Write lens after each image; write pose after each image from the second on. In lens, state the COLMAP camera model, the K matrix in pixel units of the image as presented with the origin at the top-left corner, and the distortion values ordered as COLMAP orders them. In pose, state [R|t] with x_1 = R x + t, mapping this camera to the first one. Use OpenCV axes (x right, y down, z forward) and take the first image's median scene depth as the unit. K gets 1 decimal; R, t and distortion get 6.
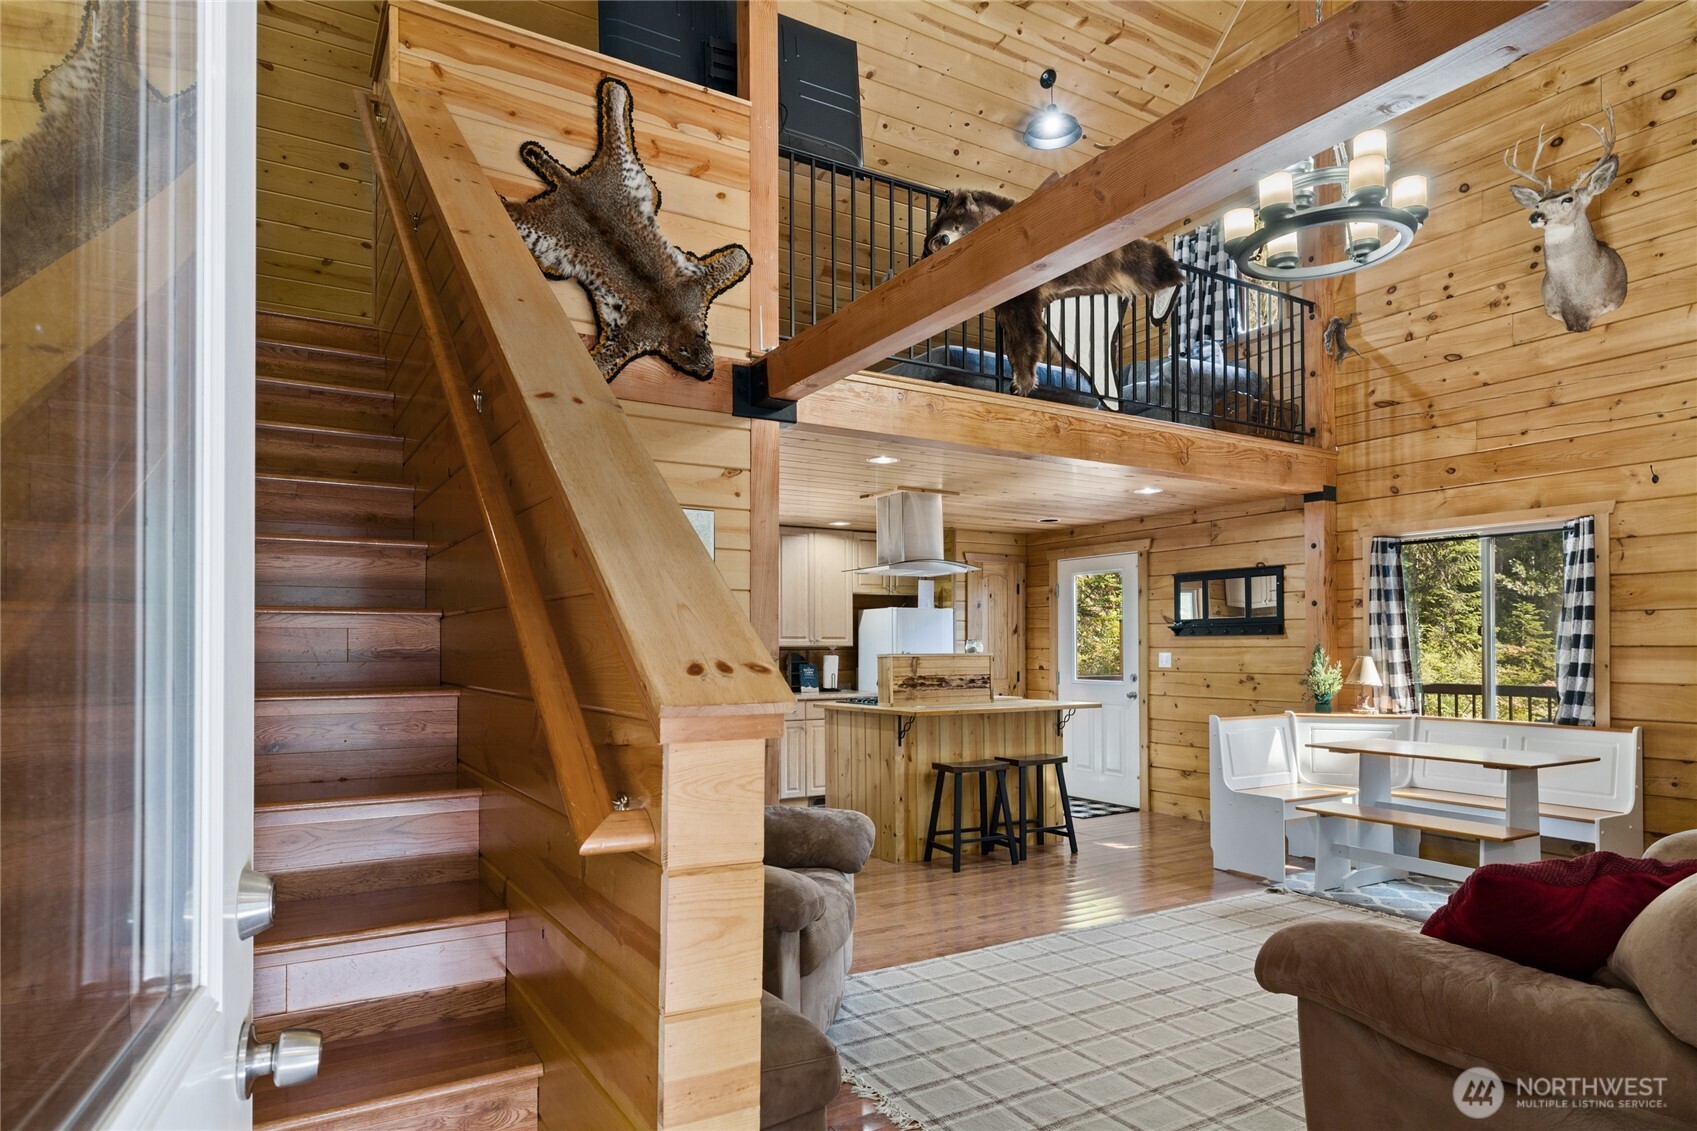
lens RADIAL K [[988.5, 0, 850.4], [0, 988.5, 627.2], [0, 0, 1]] dist [-0.000040, 0.000593]
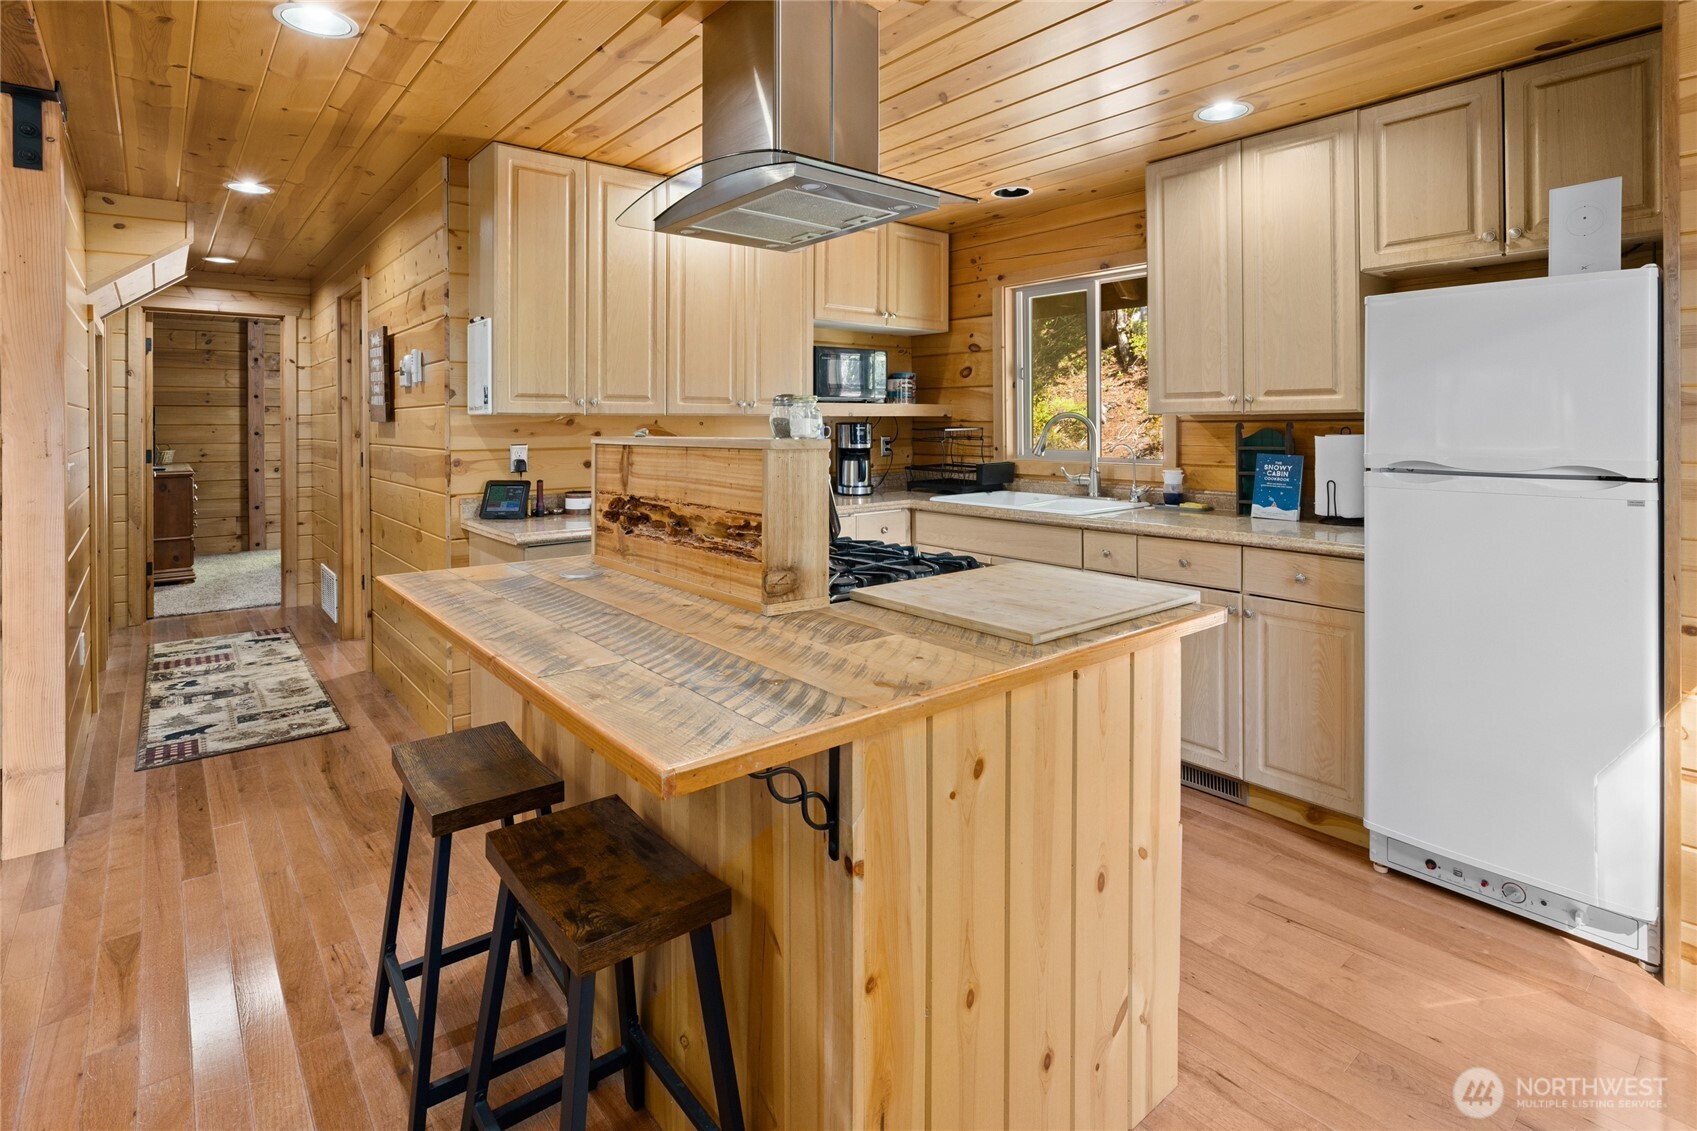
lens RADIAL K [[840.5, 0, 846.2], [0, 840.5, 420.1], [0, 0, 1]] dist [-0.009181, 0.000229]
pose [[0.140486, -0.000025, -0.990083, 0.404581], [0.028719, 0.999579, 0.004050, 0.021157], [0.989666, -0.029003, 0.140428, 1.043121]]
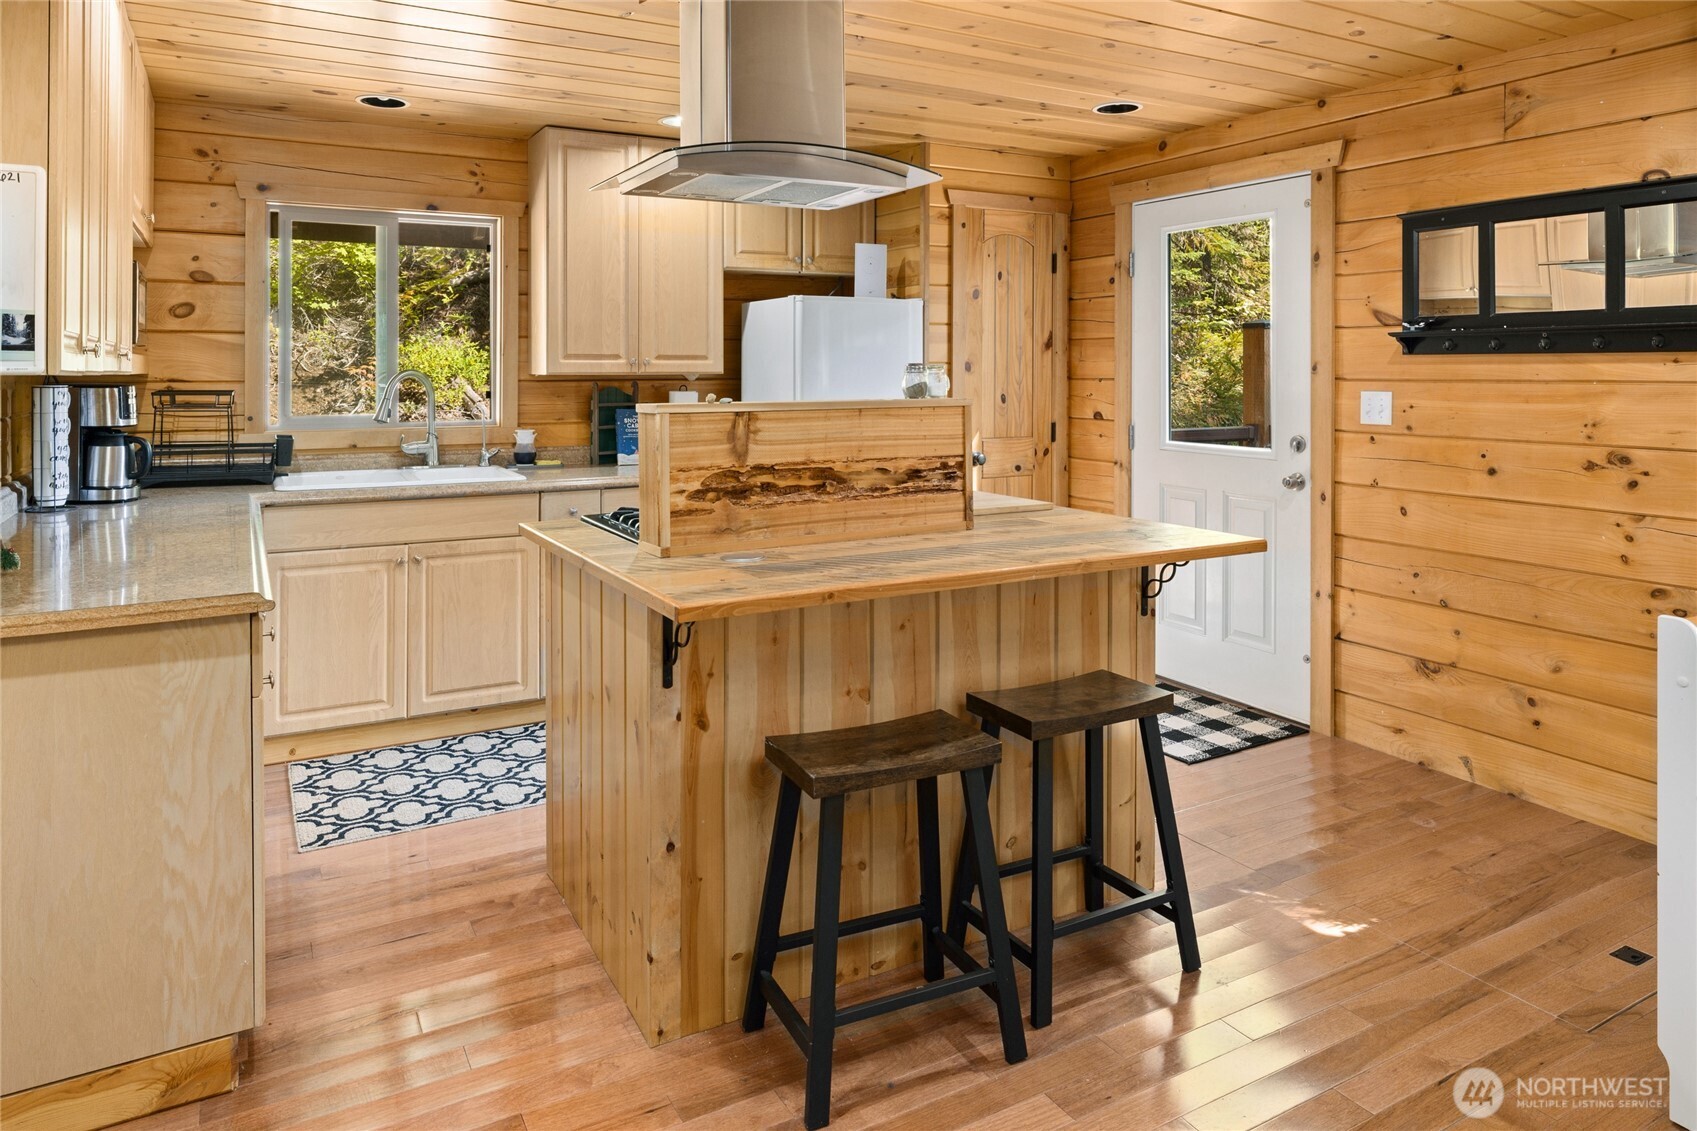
lens RADIAL K [[1086.8, 0, 844.3], [0, 1086.8, 373.2], [0, 0, 1]] dist [-0.003392, 0.001949]
pose [[0.999333, 0.001961, -0.036464, 0.116648], [-0.000997, 0.999650, 0.026426, 0.005672], [0.036503, -0.026372, 0.998986, 0.614834]]
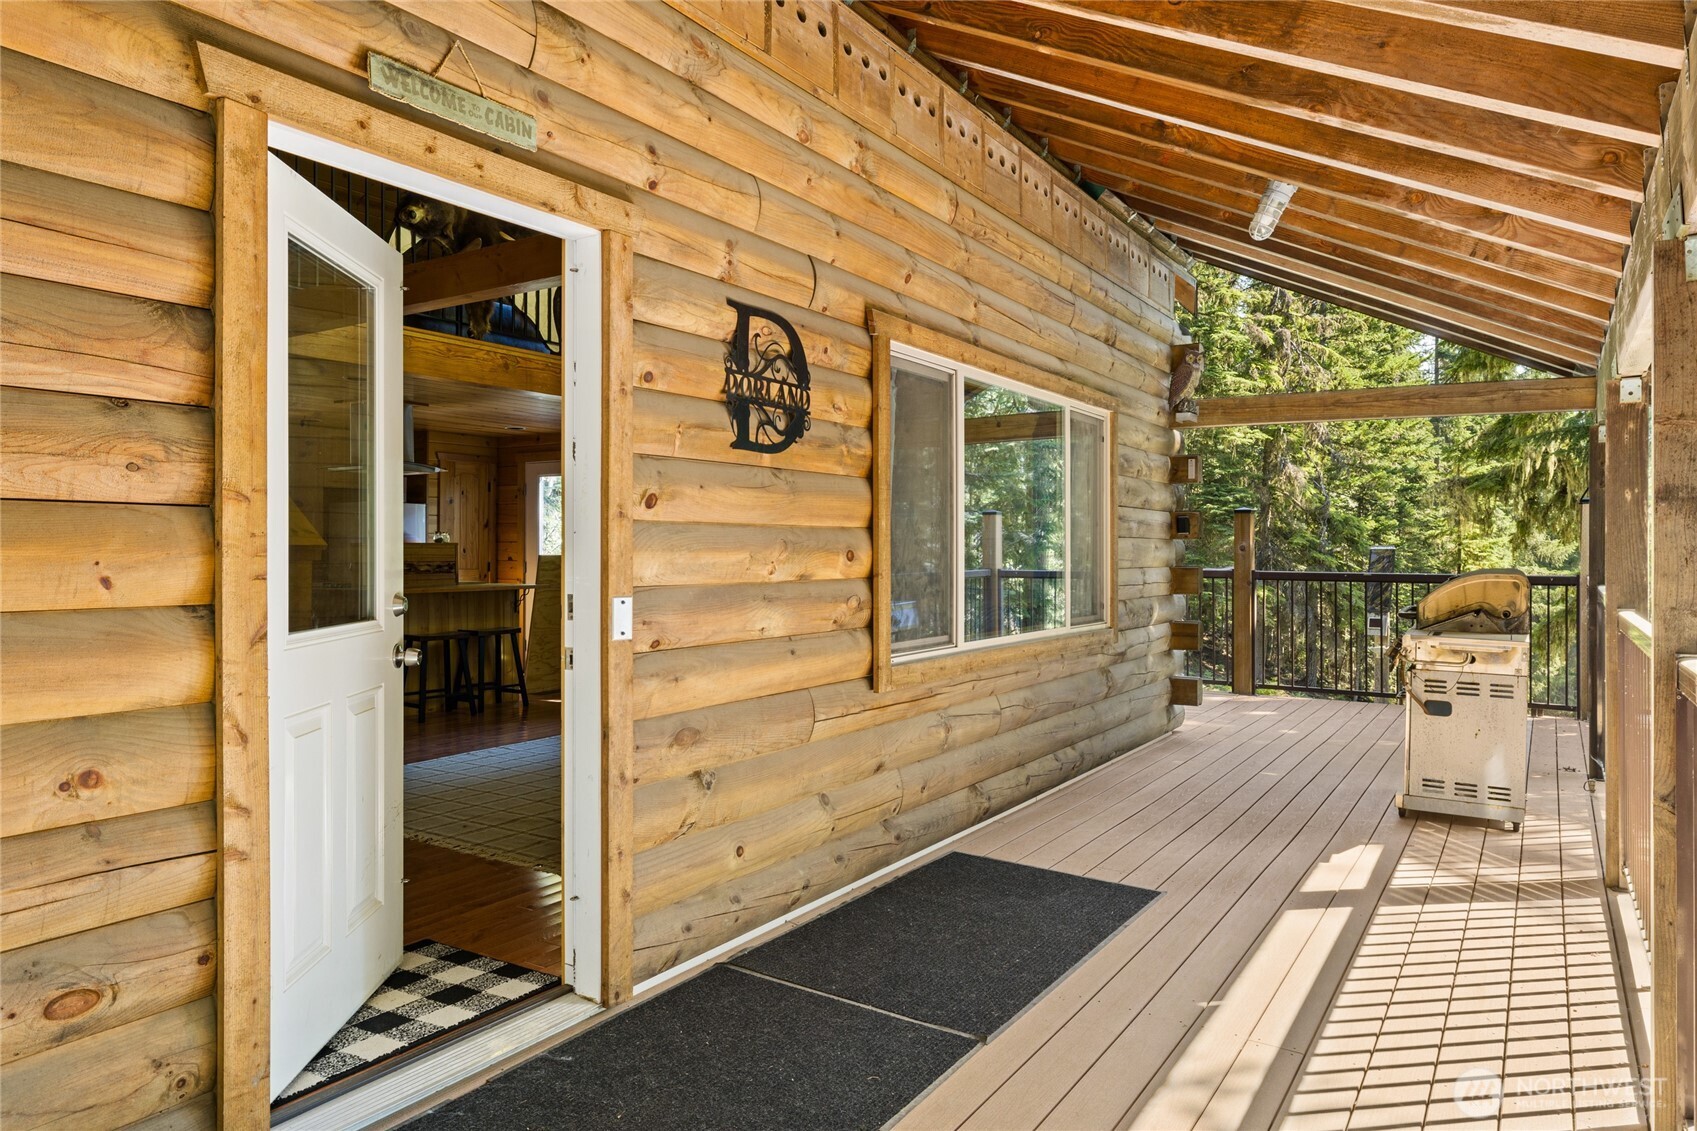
lens RADIAL K [[1097.1, 0, 848.5], [0, 1097.1, 565.5], [0, 0, 1]] dist [-0.001709, -0.000414]
pose [[0.896096, -0.000658, 0.443861, -0.020225], [-0.015545, 0.999339, 0.032865, 0.002769], [-0.443589, -0.036350, 0.895493, -0.398248]]
